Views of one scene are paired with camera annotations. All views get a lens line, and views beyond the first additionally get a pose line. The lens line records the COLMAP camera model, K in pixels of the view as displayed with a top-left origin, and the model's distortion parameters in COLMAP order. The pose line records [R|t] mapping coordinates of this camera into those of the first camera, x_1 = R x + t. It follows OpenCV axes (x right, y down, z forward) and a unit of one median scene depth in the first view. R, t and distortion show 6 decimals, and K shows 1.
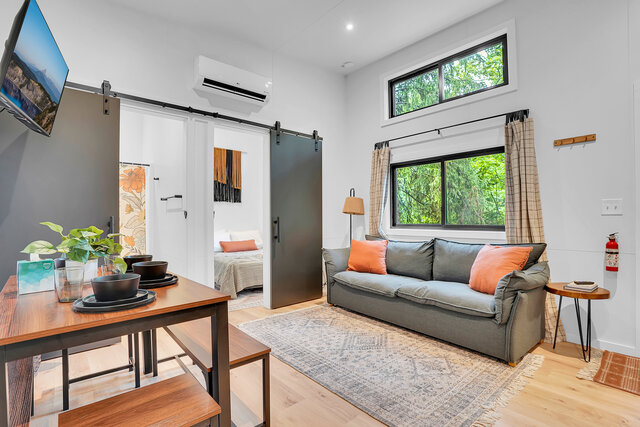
lens RADIAL K [[304.8, 0, 318.9], [0, 304.8, 212.1], [0, 0, 1]] dist [-0.037710, 0.002469]
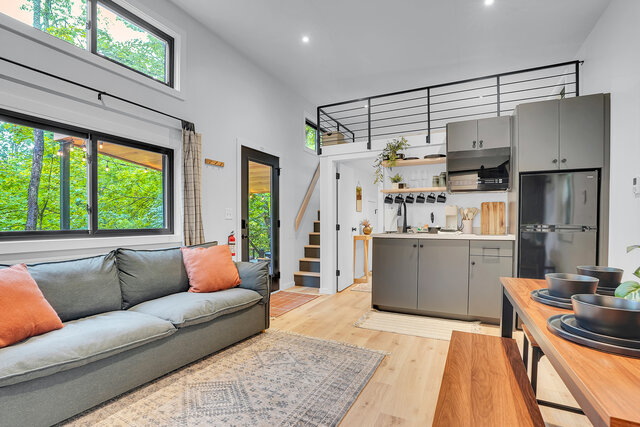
lens RADIAL K [[304.8, 0, 321.2], [0, 304.8, 221.5], [0, 0, 1]] dist [-0.037710, 0.002469]
pose [[-0.375456, 0.001941, 0.926838, -0.584742], [-0.019675, 0.999756, -0.010064, 0.026423], [-0.926631, -0.022015, -0.375326, 1.065369]]
